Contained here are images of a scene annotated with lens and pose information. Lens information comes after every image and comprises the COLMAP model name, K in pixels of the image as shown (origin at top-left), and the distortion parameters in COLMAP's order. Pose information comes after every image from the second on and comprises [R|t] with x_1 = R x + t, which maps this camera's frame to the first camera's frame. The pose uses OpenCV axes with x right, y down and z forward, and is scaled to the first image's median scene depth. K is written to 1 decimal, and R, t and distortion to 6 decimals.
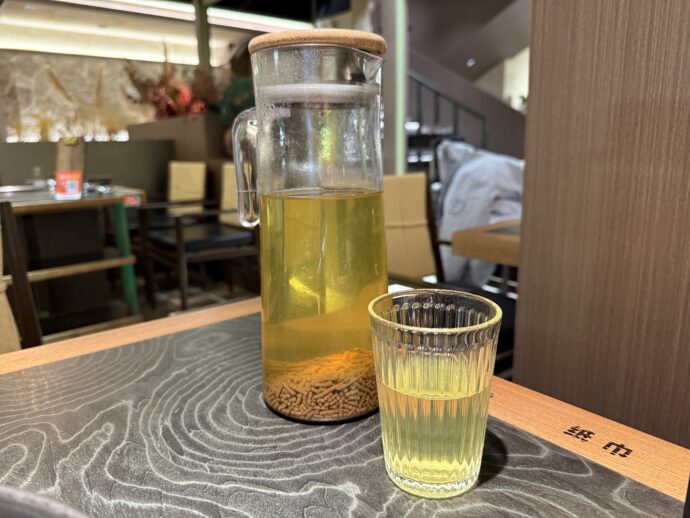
lens RADIAL K [[524.9, 0, 346.7], [0, 524.9, 258.3], [0, 0, 1]] dist [-0.027601, 0.002839]
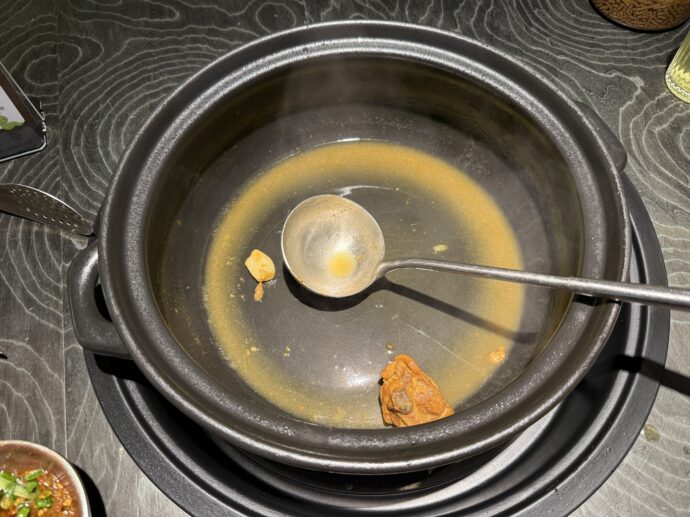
lens RADIAL K [[524.9, 0, 345.5], [0, 524.9, 256.5], [0, 0, 1]] dist [-0.027601, 0.002839]
pose [[0.925861, 0.340631, -0.163561, -0.331173], [-0.096792, 0.632209, 0.768728, -0.309139], [0.365258, -0.695904, 0.618308, -0.595827]]
